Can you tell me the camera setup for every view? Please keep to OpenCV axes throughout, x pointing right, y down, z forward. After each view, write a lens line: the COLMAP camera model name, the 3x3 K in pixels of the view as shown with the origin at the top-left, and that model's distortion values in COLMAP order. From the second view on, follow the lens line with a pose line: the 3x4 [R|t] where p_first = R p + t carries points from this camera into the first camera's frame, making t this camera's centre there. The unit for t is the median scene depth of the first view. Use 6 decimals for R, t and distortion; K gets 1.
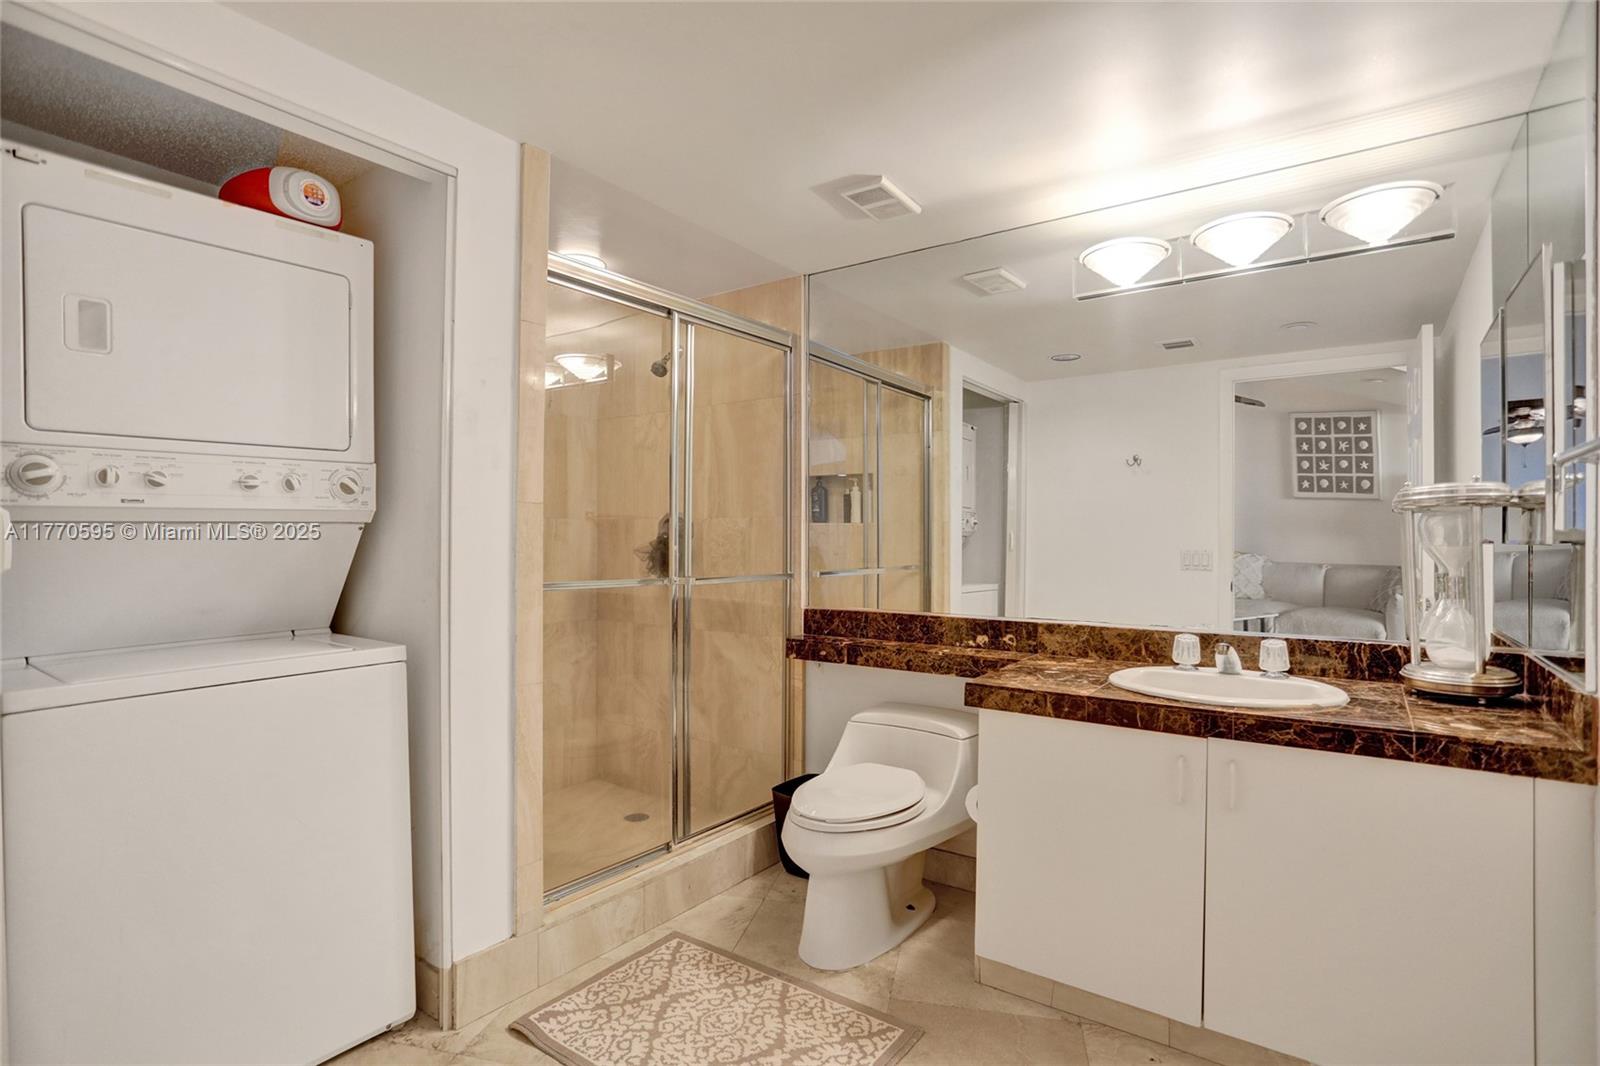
lens RADIAL K [[788.8, 0, 801.0], [0, 788.8, 531.5], [0, 0, 1]] dist [-0.066878, 0.033419]
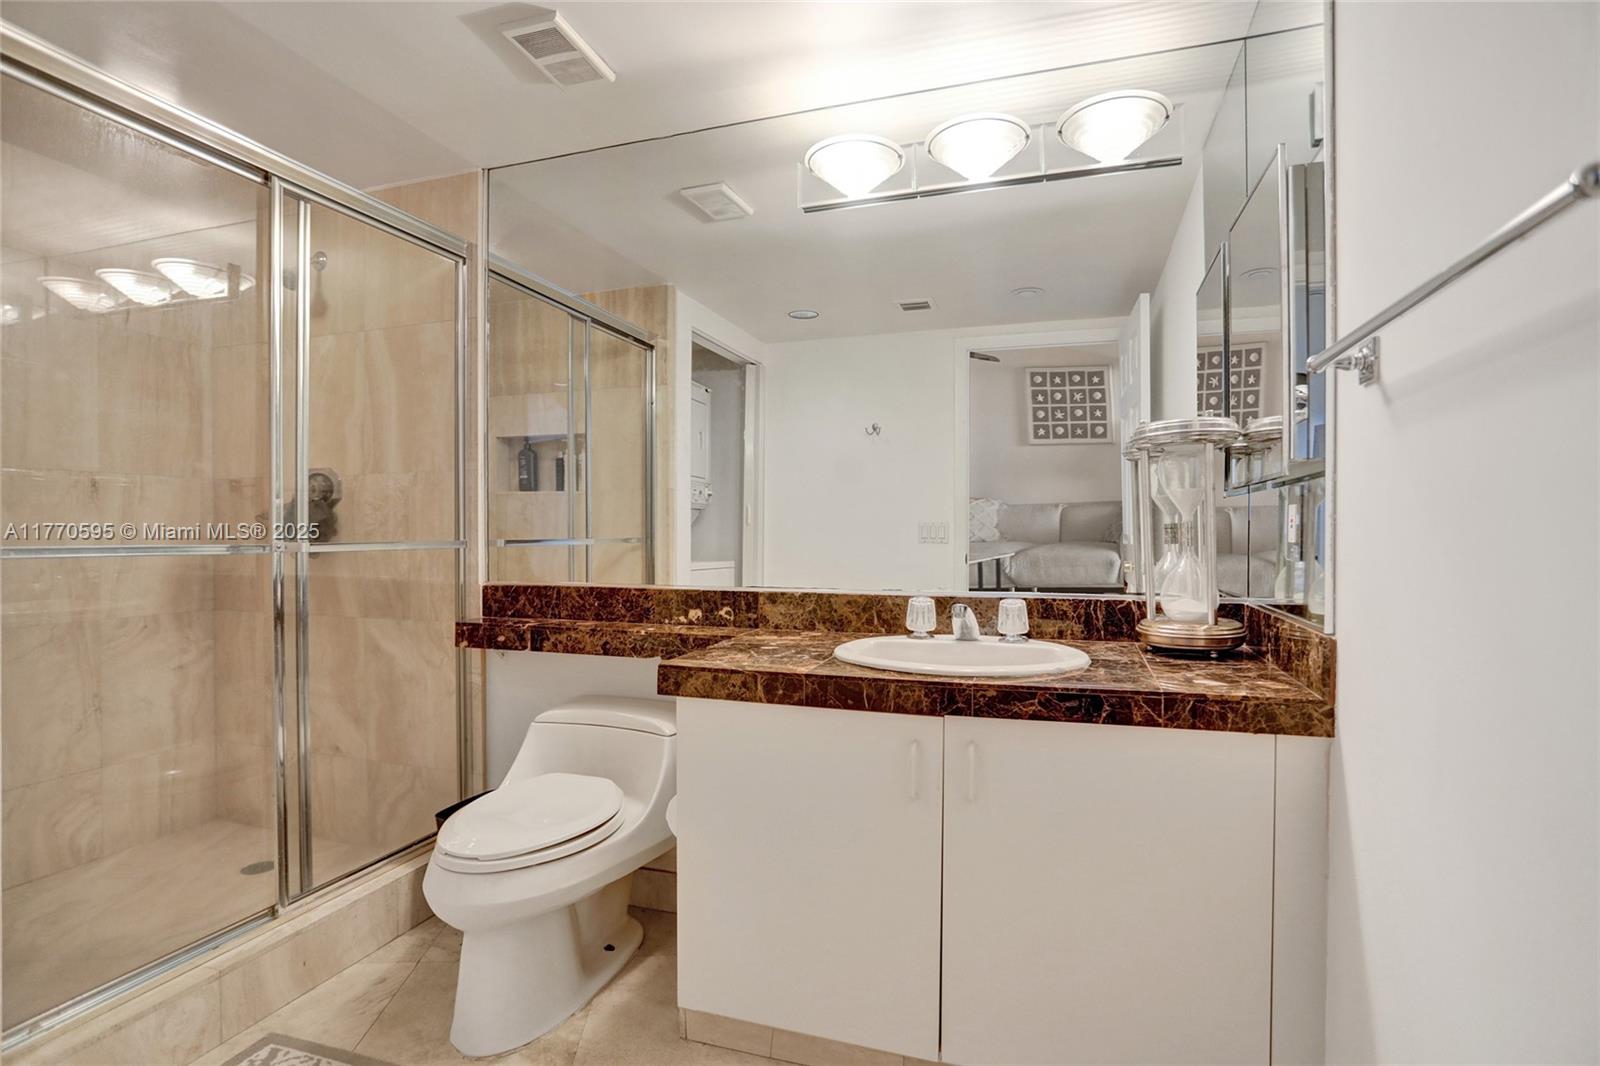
lens RADIAL K [[788.8, 0, 801.0], [0, 788.8, 531.5], [0, 0, 1]] dist [-0.066878, 0.033419]
pose [[0.954589, -0.005678, 0.297873, 0.093119], [0.002617, 0.999940, 0.010673, 0.042697], [-0.297916, -0.009409, 0.954546, 0.175288]]
